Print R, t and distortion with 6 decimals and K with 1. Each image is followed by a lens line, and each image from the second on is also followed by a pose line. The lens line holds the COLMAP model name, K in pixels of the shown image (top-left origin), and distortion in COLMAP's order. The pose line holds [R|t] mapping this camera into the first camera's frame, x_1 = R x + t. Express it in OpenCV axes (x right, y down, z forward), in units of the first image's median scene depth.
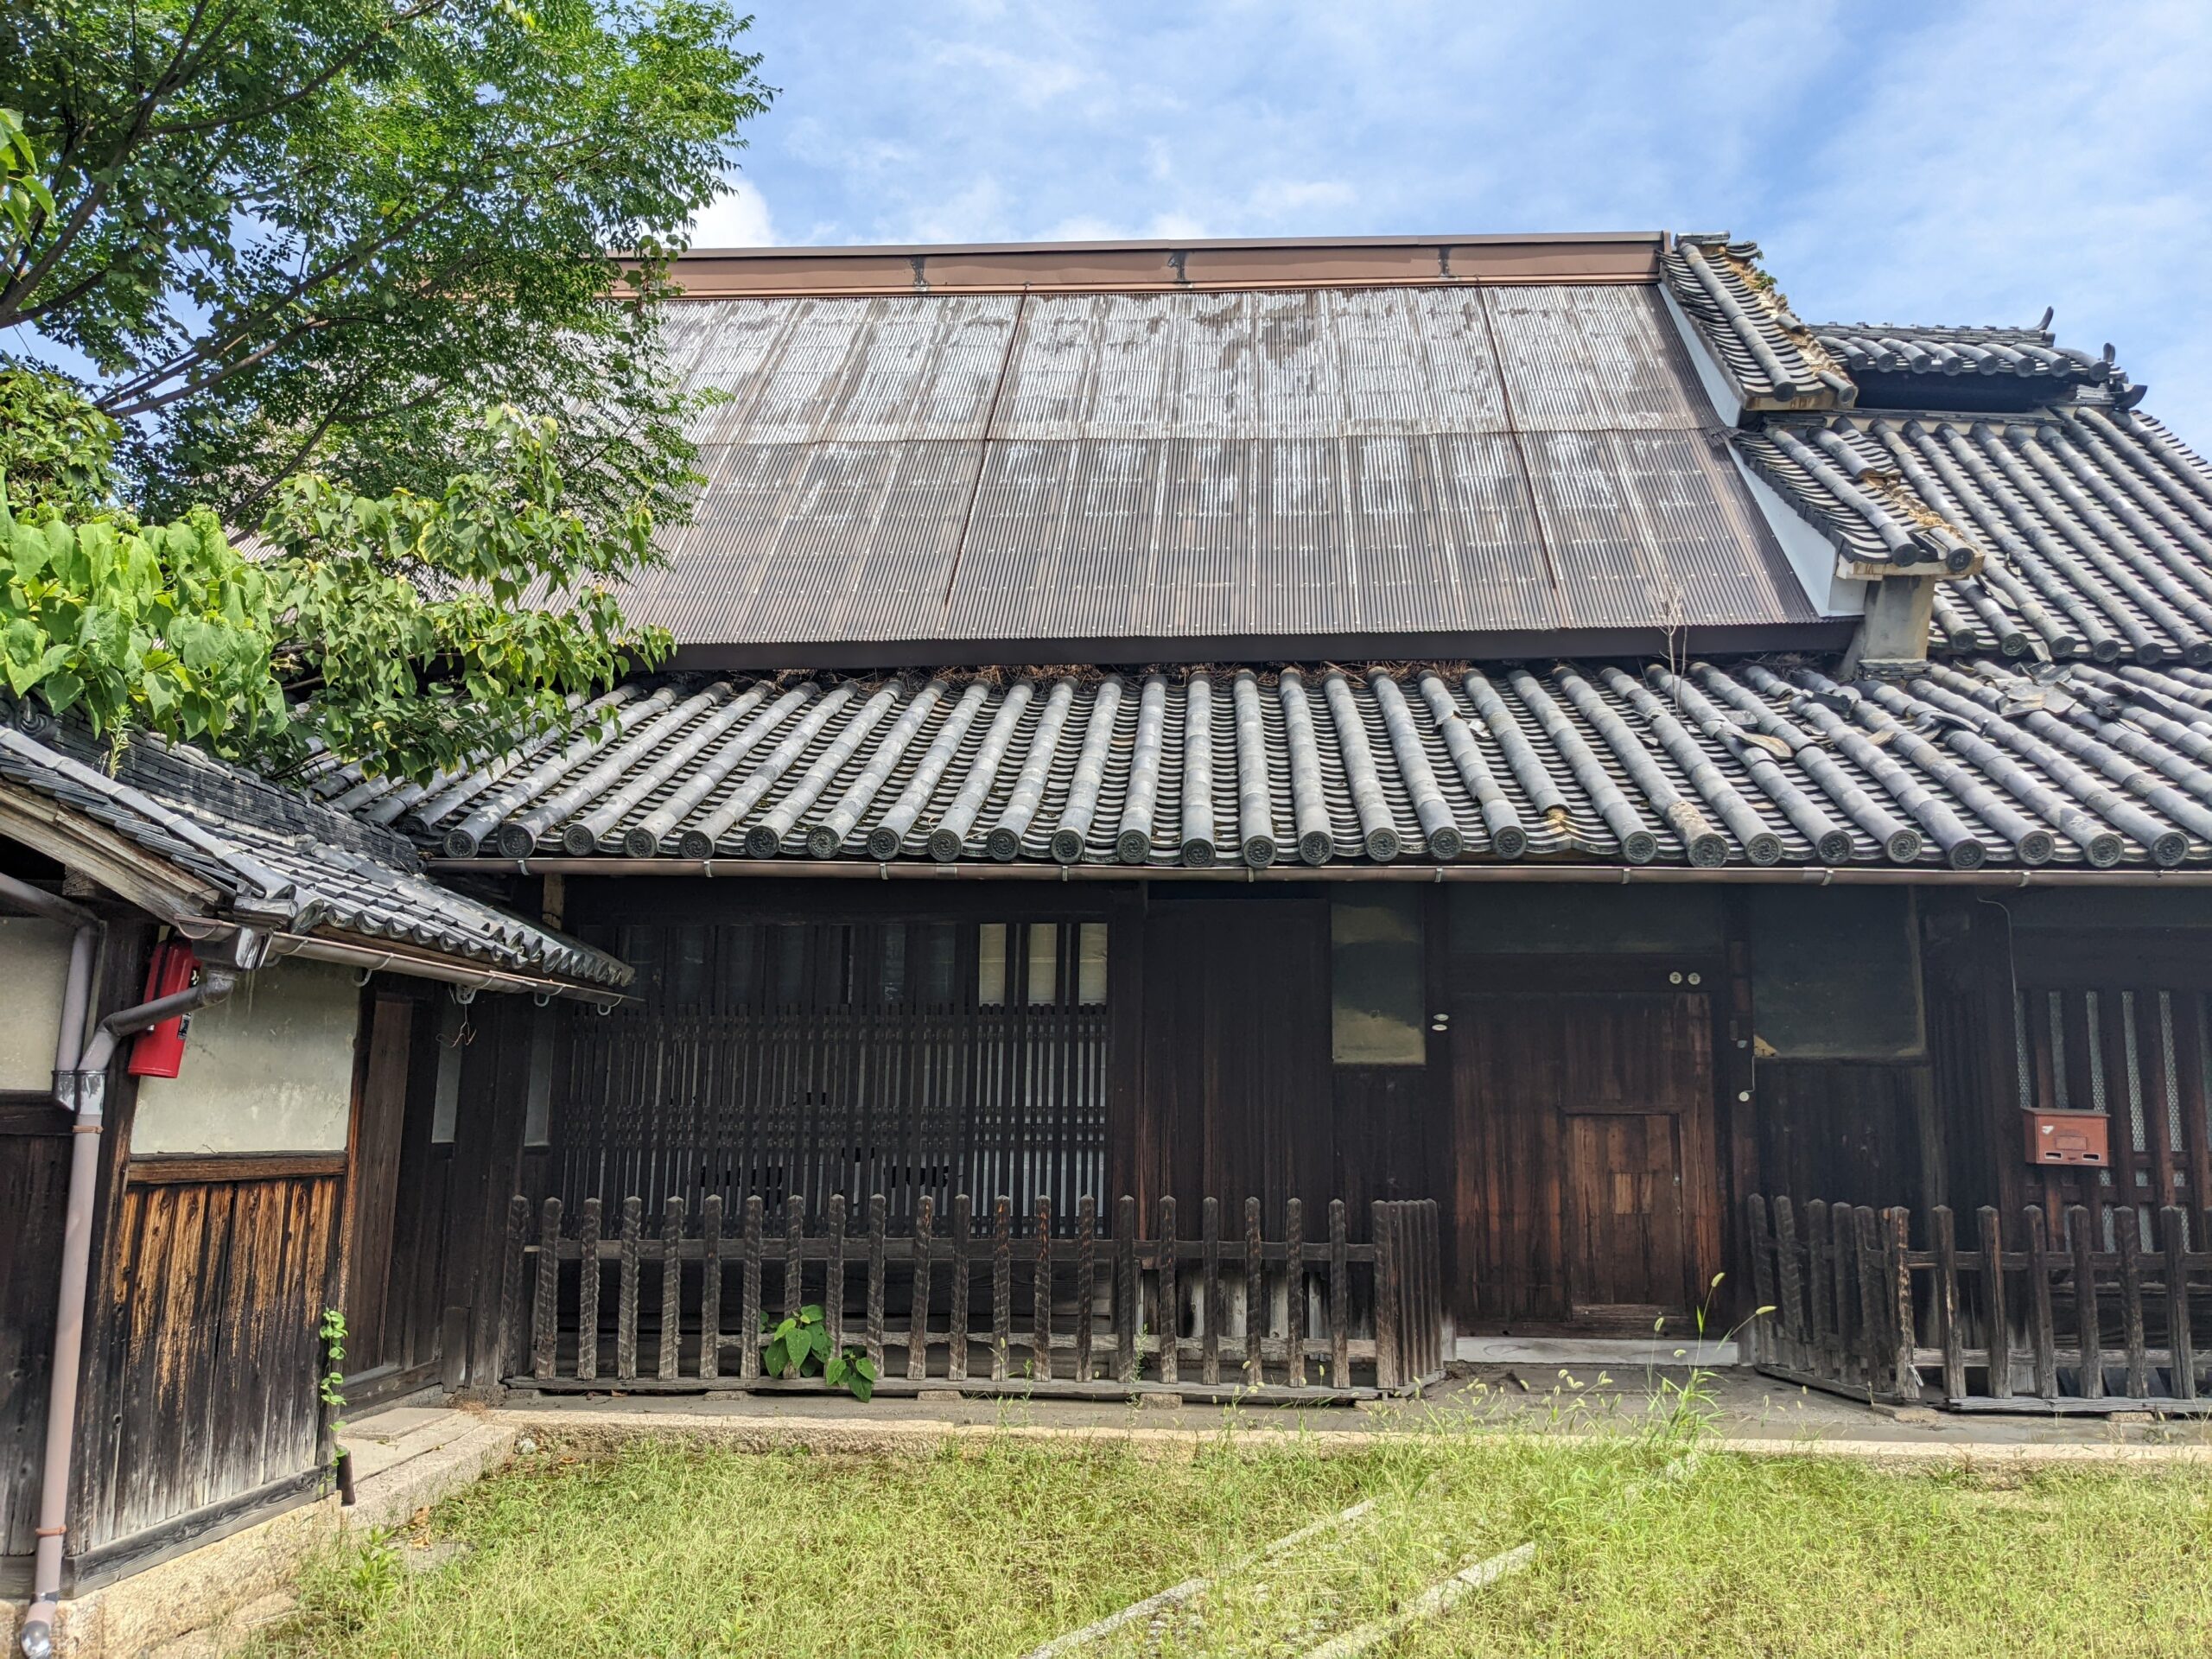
lens RADIAL K [[1781.9, 0, 1106.0], [0, 1781.9, 829.5], [0, 0, 1]] dist [0.083360, -0.124898]
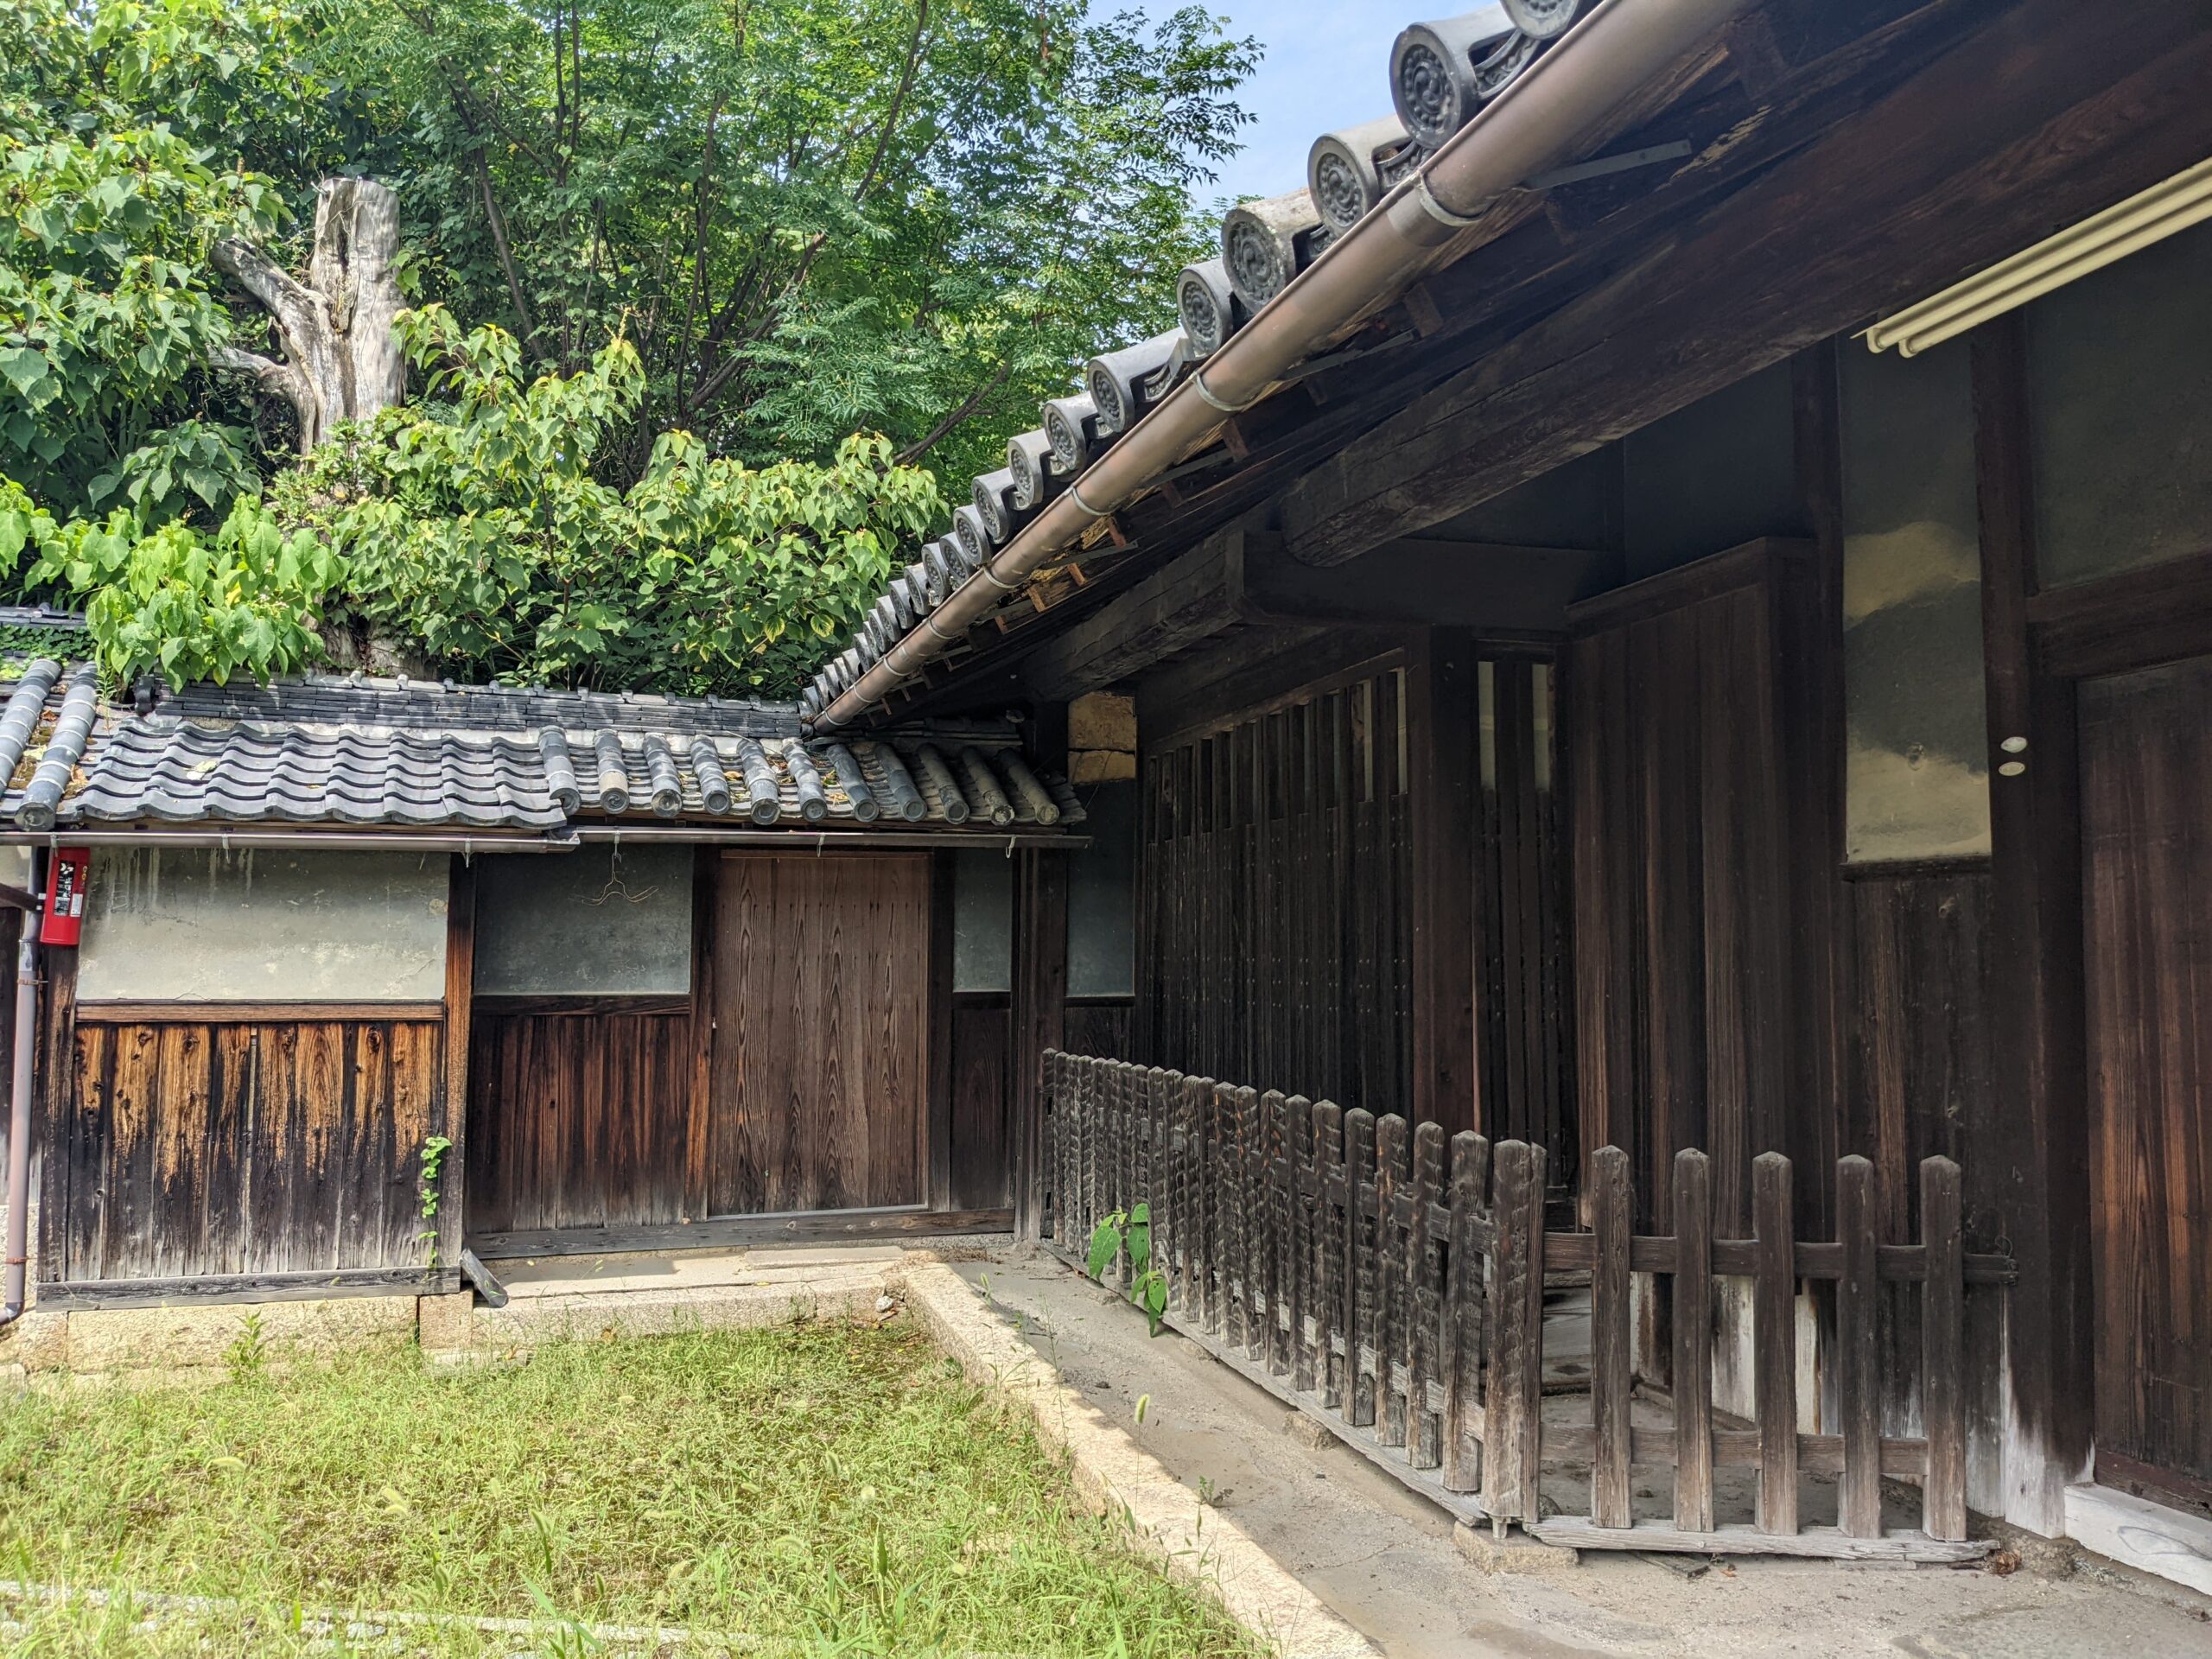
lens RADIAL K [[1781.9, 0, 1106.0], [0, 1781.9, 829.5], [0, 0, 1]] dist [0.083360, -0.124898]
pose [[0.344018, -0.072607, -0.936152, 0.530924], [0.152015, 0.988160, -0.020777, 0.103959], [0.926576, -0.135162, 0.350982, 0.660052]]
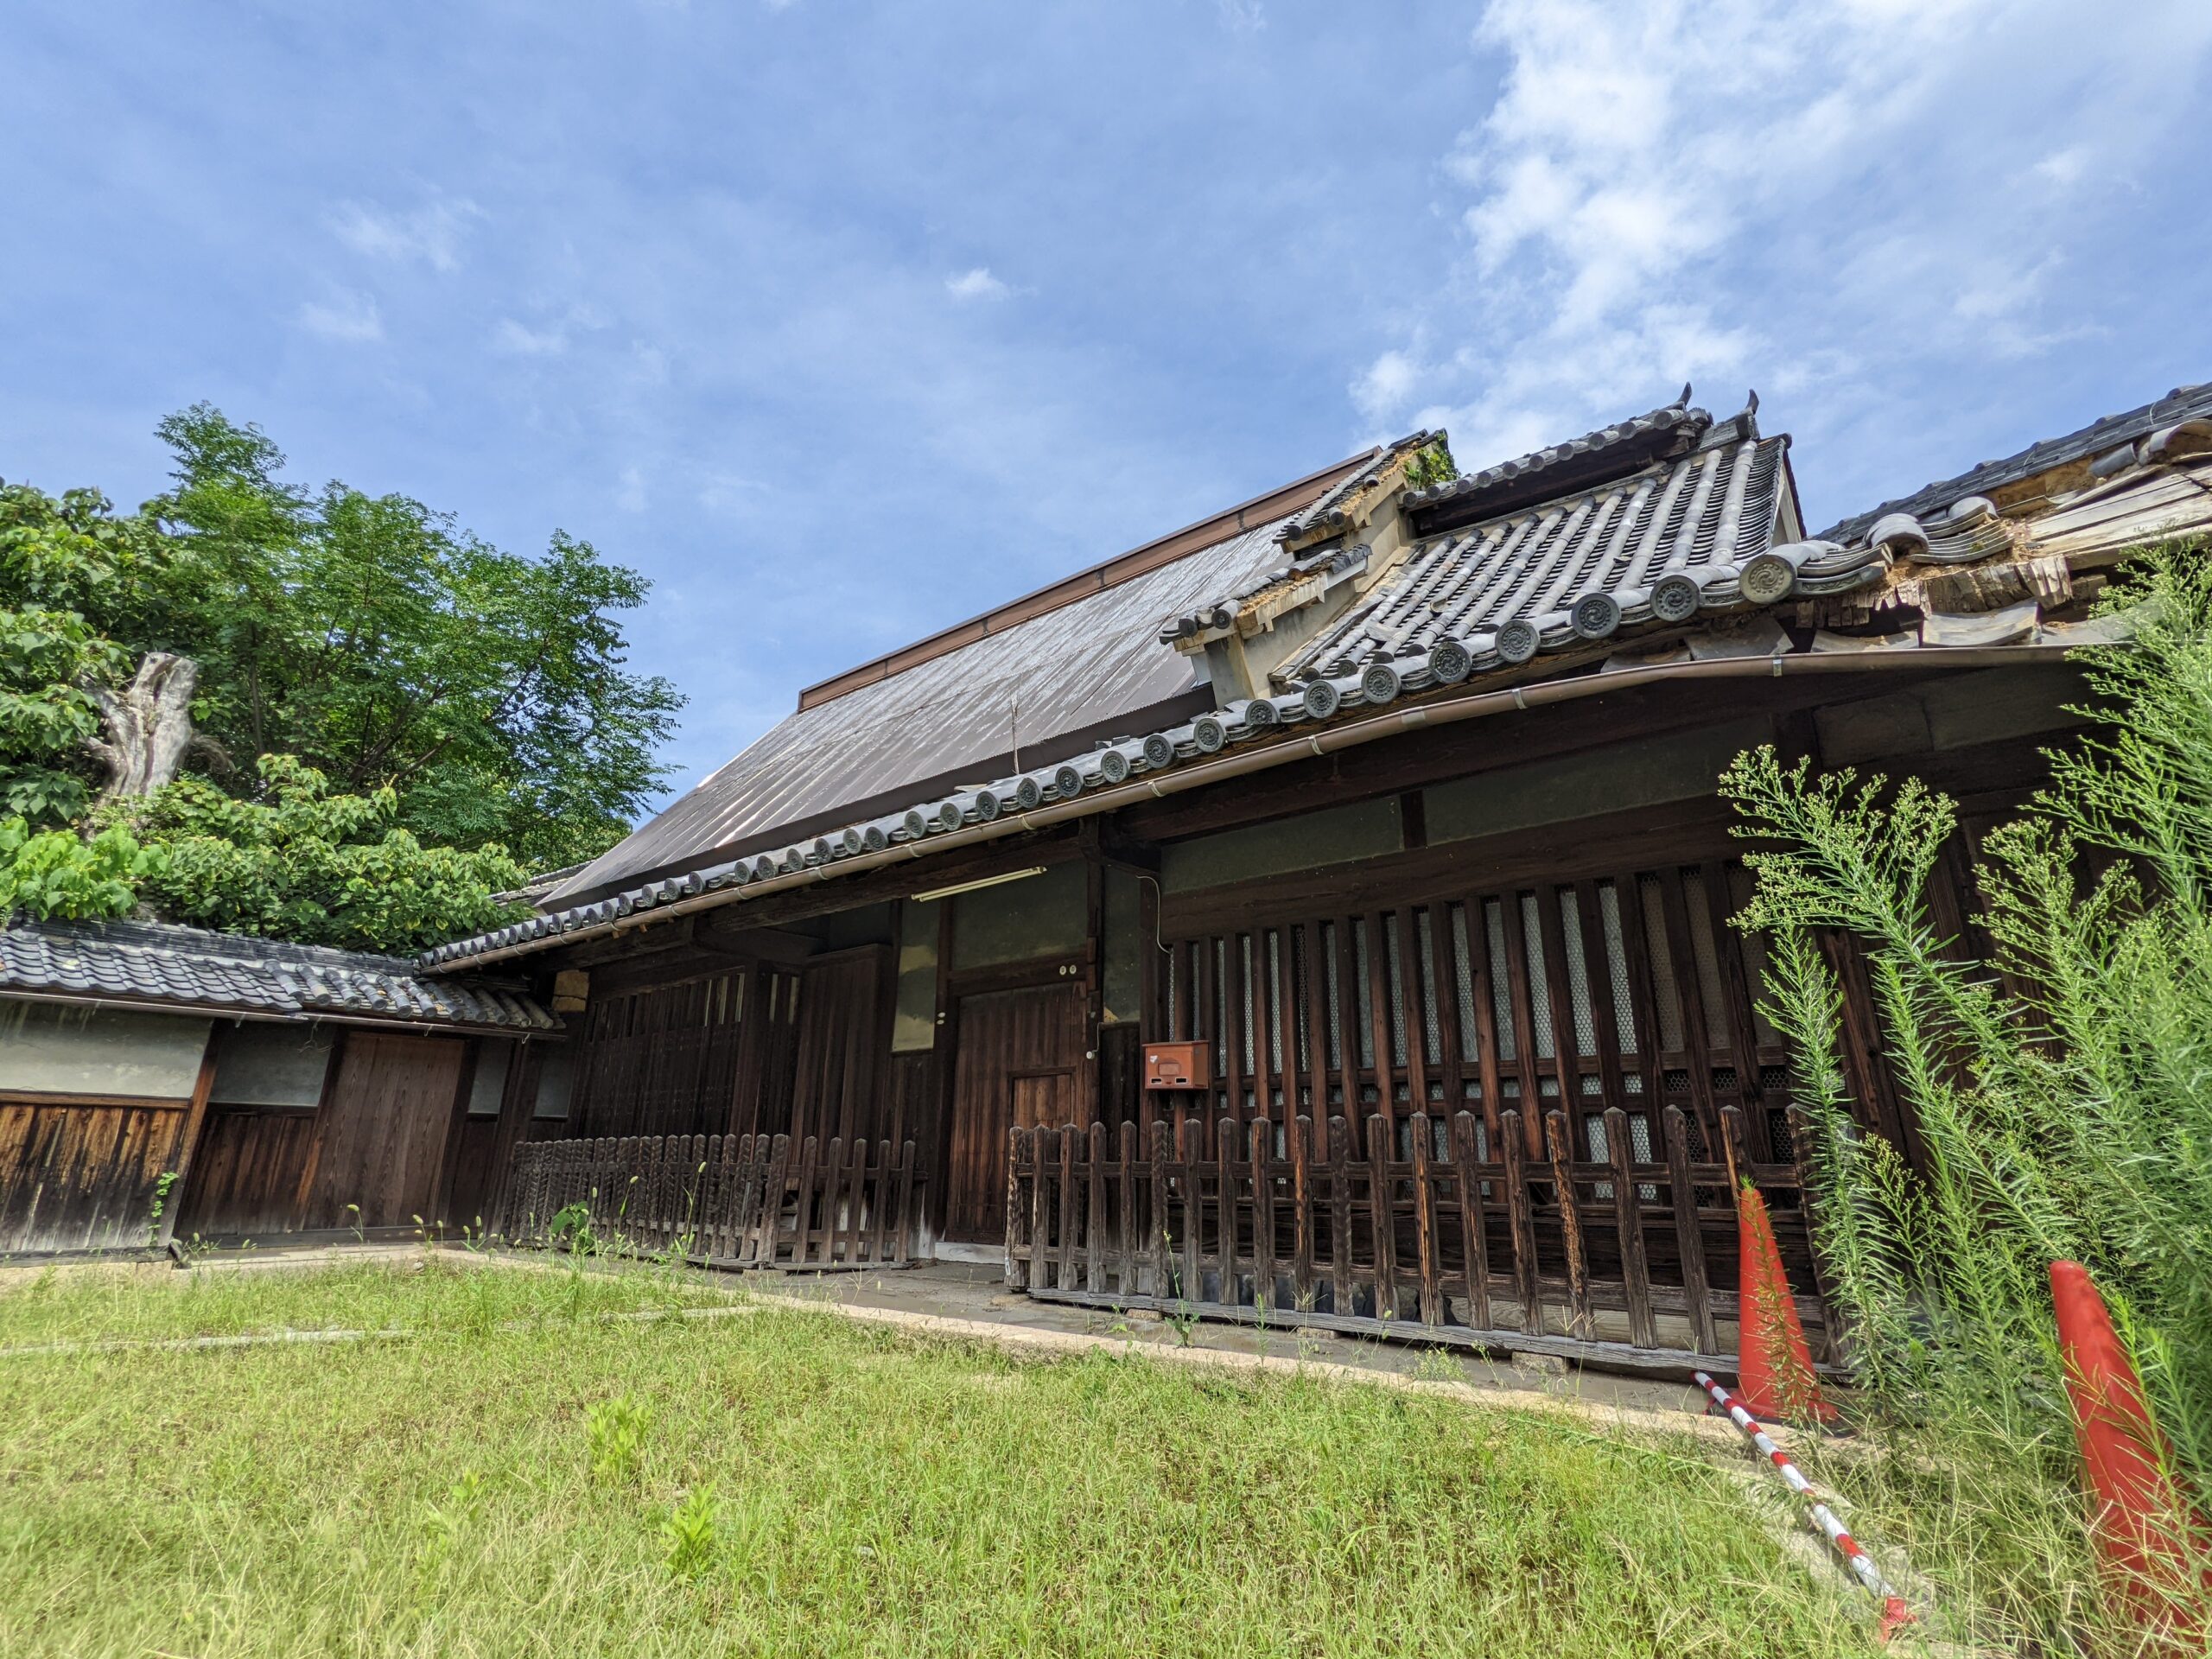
lens RADIAL K [[1061.5, 0, 1120.7], [0, 1061.5, 821.5], [0, 0, 1]] dist [-0.000191, -0.000568]
pose [[0.812637, -0.183542, -0.553113, 0.835921], [0.095585, 0.978234, -0.184178, 0.127551], [0.574878, 0.096800, 0.812493, 0.374966]]
